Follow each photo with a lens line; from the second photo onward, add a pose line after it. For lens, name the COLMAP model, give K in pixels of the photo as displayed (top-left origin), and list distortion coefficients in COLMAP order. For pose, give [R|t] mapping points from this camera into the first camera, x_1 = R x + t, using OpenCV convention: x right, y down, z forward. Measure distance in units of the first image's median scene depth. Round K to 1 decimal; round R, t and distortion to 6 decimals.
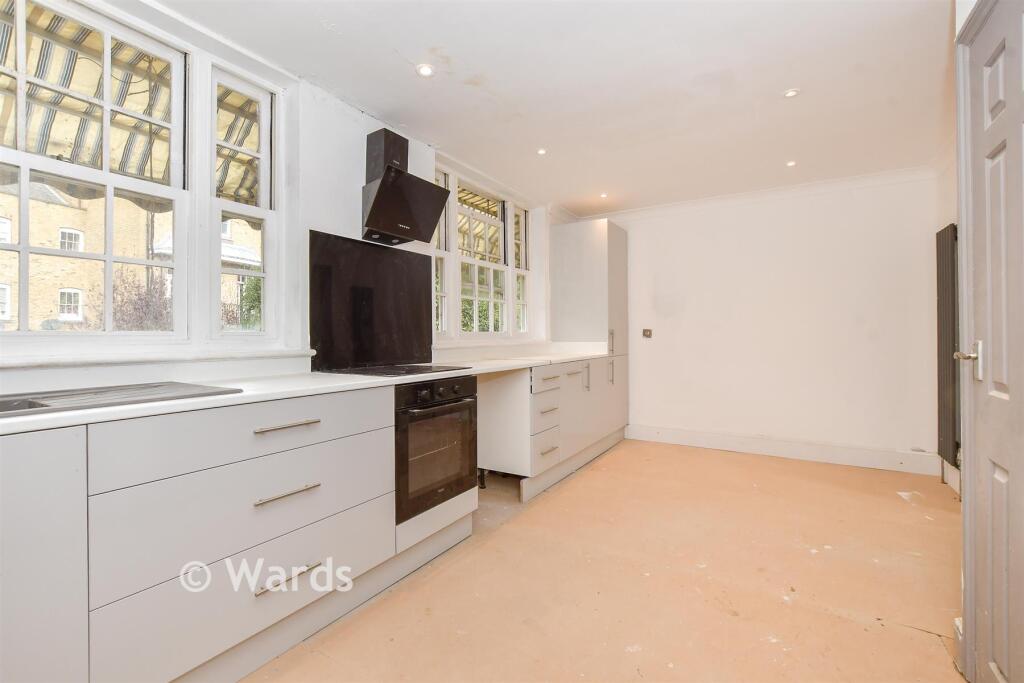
lens RADIAL K [[449.4, 0, 508.0], [0, 449.4, 341.6], [0, 0, 1]] dist [-0.002326, -0.000073]
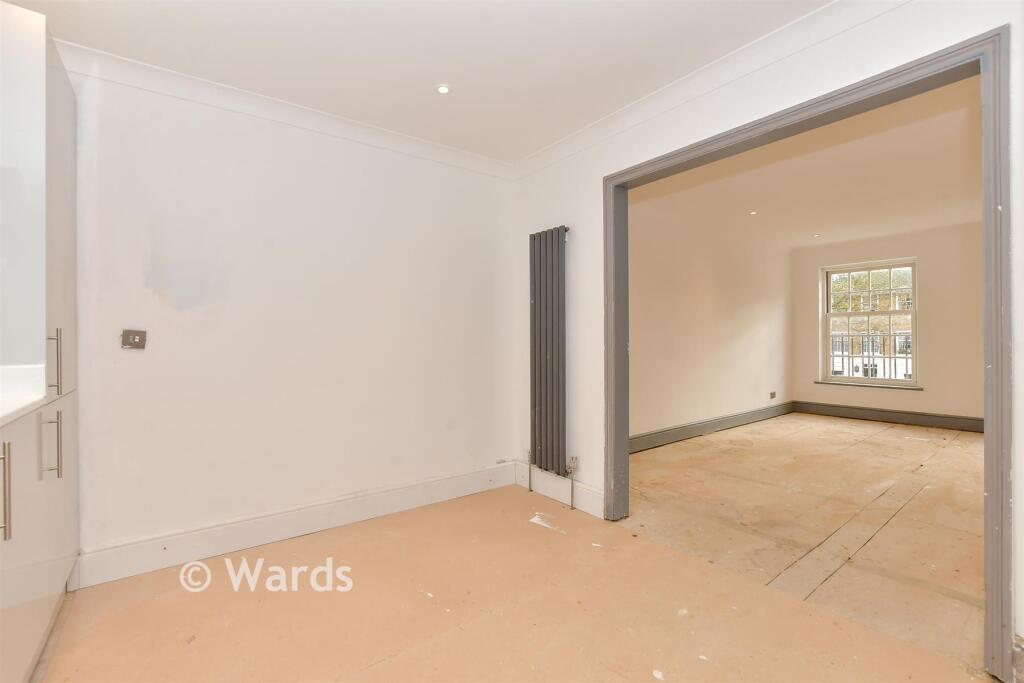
lens RADIAL K [[449.4, 0, 508.0], [0, 449.4, 341.6], [0, 0, 1]] dist [-0.002326, -0.000073]
pose [[0.356179, -0.001998, 0.934416, 0.025225], [0.014656, 0.999887, -0.003449, -0.012971], [-0.934303, 0.014923, 0.356168, 0.701795]]
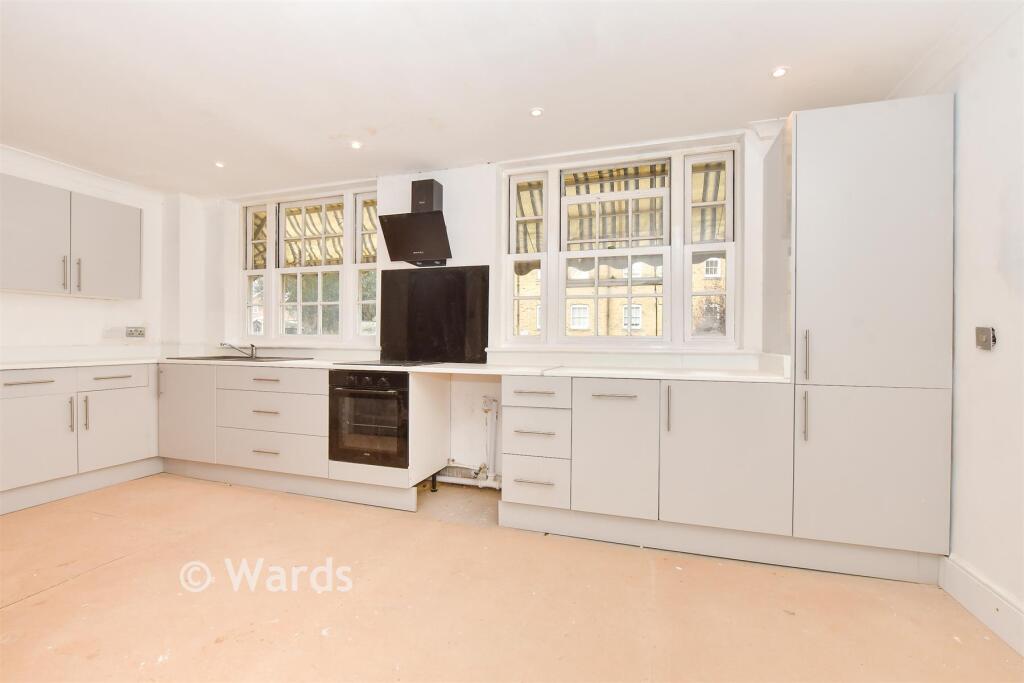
lens RADIAL K [[449.4, 0, 508.0], [0, 449.4, 341.6], [0, 0, 1]] dist [-0.002326, -0.000073]
pose [[0.233938, 0.009870, -0.972201, 0.857264], [-0.021756, 0.999751, 0.004915, -0.012245], [0.972008, 0.020001, 0.234094, 0.755271]]
